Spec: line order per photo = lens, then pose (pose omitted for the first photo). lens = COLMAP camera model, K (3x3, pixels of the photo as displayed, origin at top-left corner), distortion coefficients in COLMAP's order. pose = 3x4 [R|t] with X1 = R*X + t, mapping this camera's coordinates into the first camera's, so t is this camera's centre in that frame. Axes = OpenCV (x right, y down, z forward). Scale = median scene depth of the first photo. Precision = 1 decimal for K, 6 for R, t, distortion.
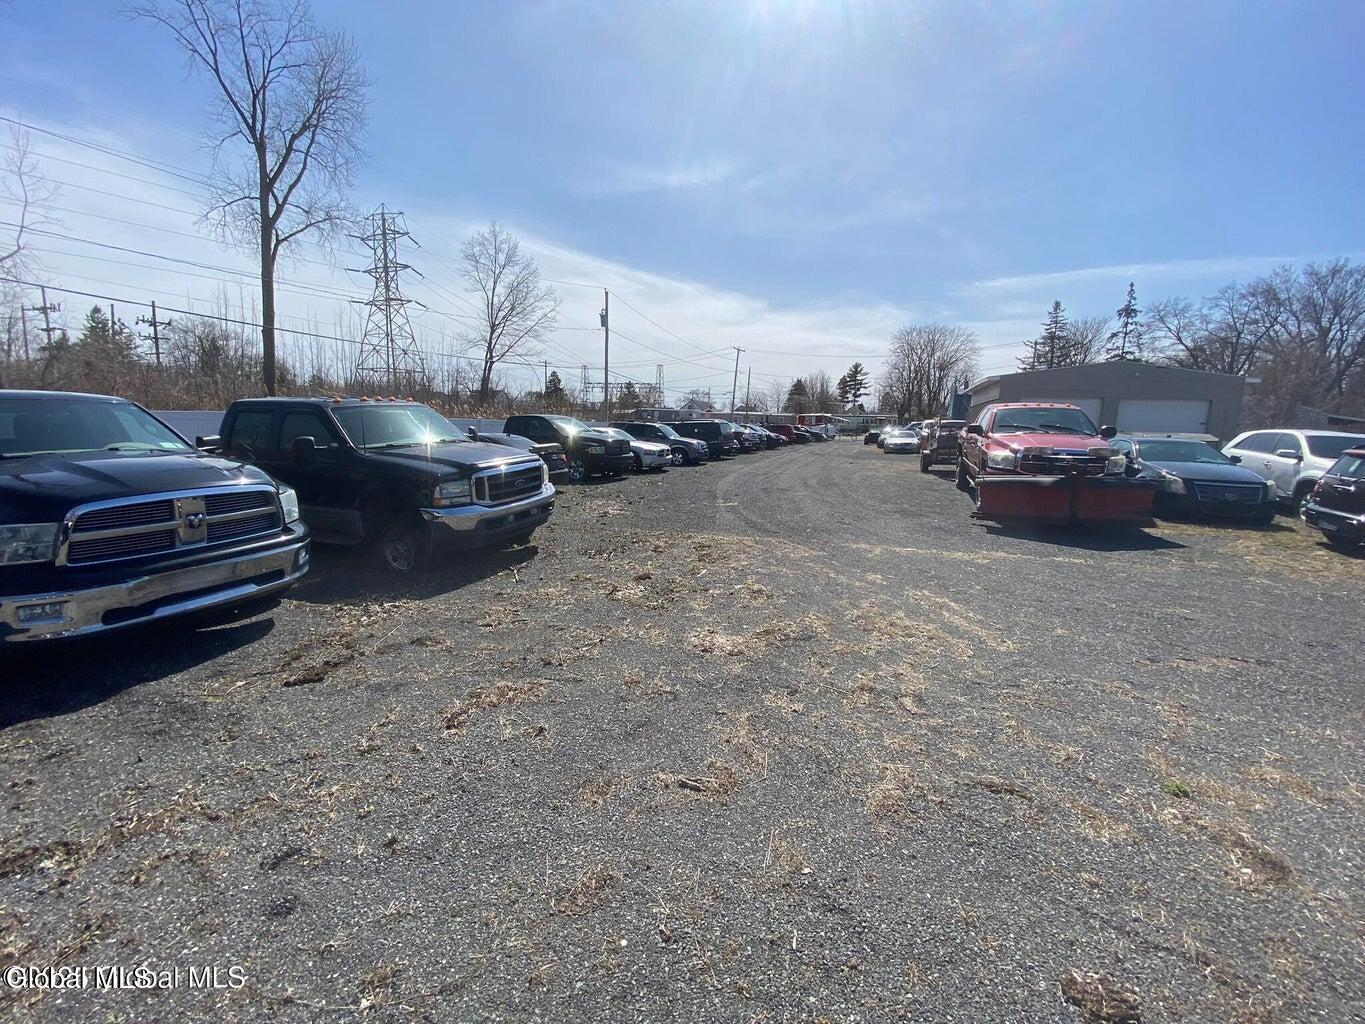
lens RADIAL K [[545.6, 0, 686.2], [0, 545.6, 515.4], [0, 0, 1]] dist [0.001401, 0.000052]
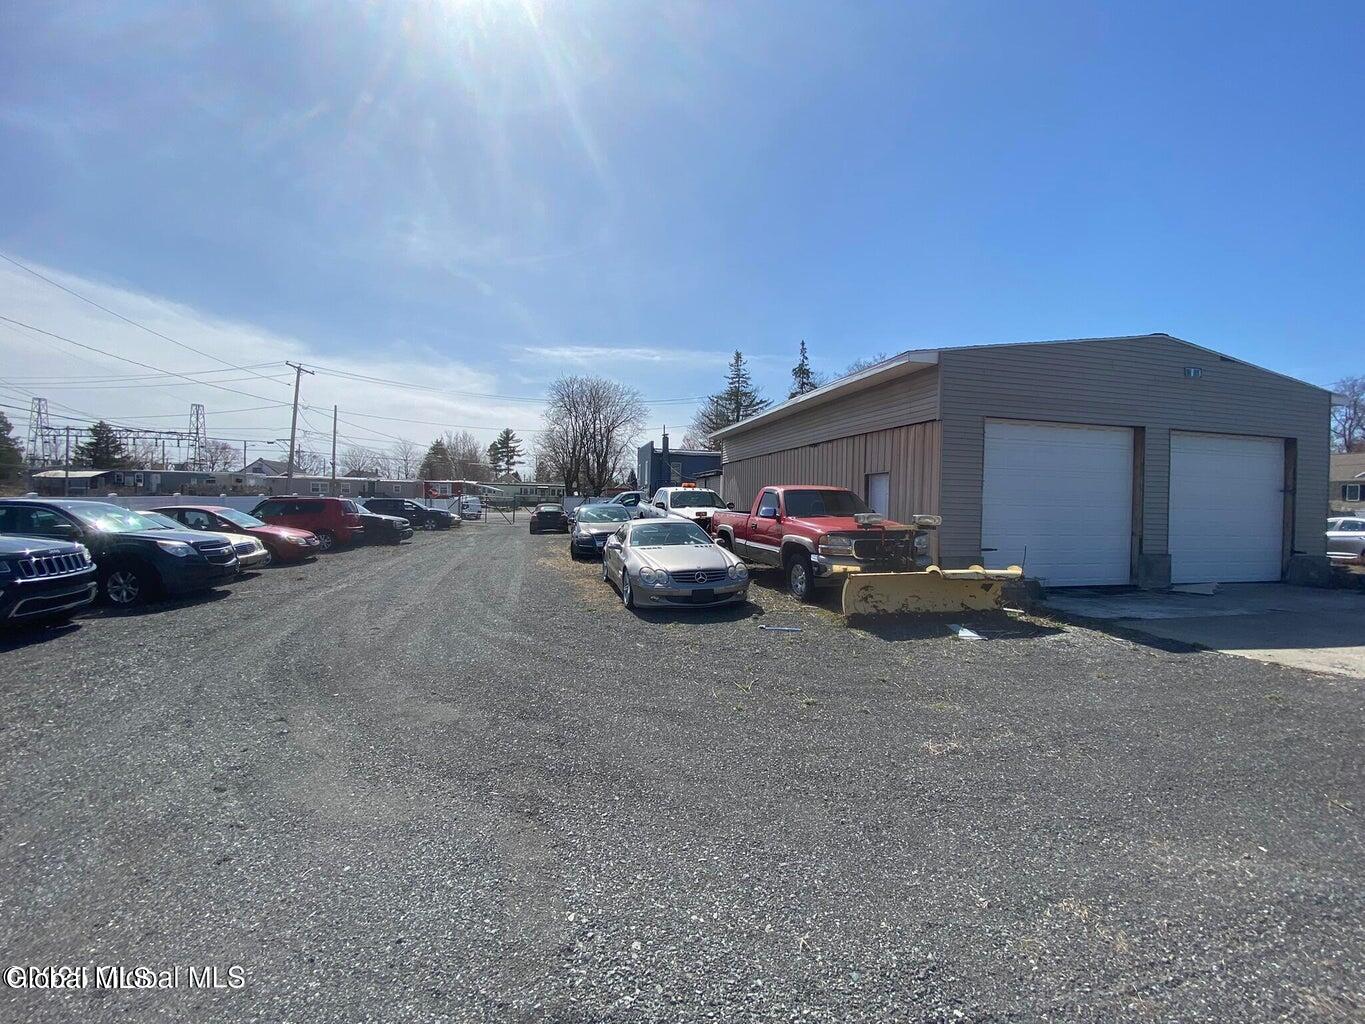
lens RADIAL K [[545.6, 0, 686.2], [0, 545.6, 515.4], [0, 0, 1]] dist [0.001401, 0.000052]
pose [[0.820690, -0.029198, 0.570627, 0.043633], [0.101661, 0.990220, -0.095544, -0.024186], [-0.562257, 0.136422, 0.815632, 0.143933]]
